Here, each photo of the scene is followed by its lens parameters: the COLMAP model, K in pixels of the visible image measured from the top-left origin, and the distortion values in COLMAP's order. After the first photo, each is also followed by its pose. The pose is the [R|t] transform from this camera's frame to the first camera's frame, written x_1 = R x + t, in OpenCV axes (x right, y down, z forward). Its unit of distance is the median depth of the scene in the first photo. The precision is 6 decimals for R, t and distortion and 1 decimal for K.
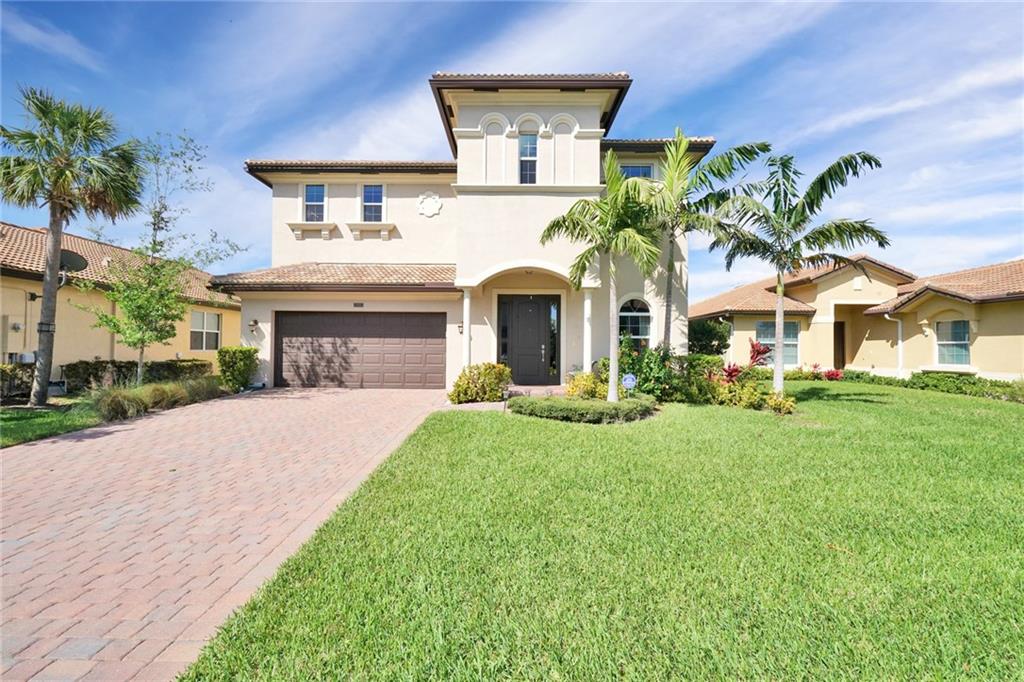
lens RADIAL K [[460.9, 0, 512.0], [0, 460.9, 341.0], [0, 0, 1]] dist [0.000000, 0.000651]
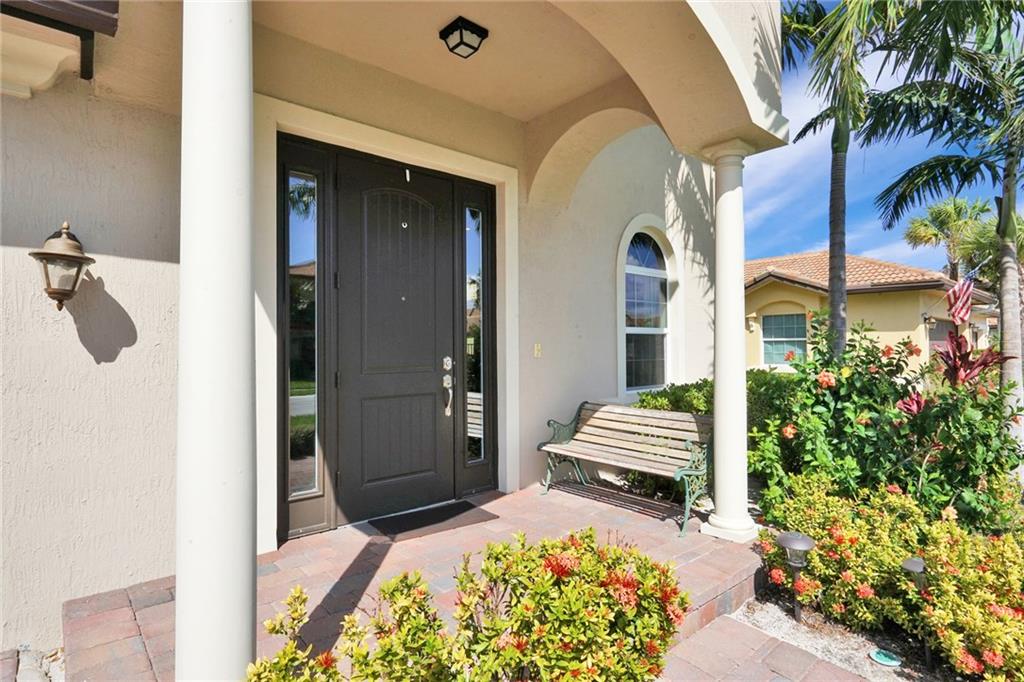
lens RADIAL K [[534.4, 0, 510.9], [0, 534.4, 344.9], [0, 0, 1]] dist [0.015113, -0.000420]
pose [[0.748750, -0.010559, 0.662769, -0.115944], [-0.001026, 0.999853, 0.017089, -0.004224], [-0.662852, -0.013475, 0.748629, 0.734338]]
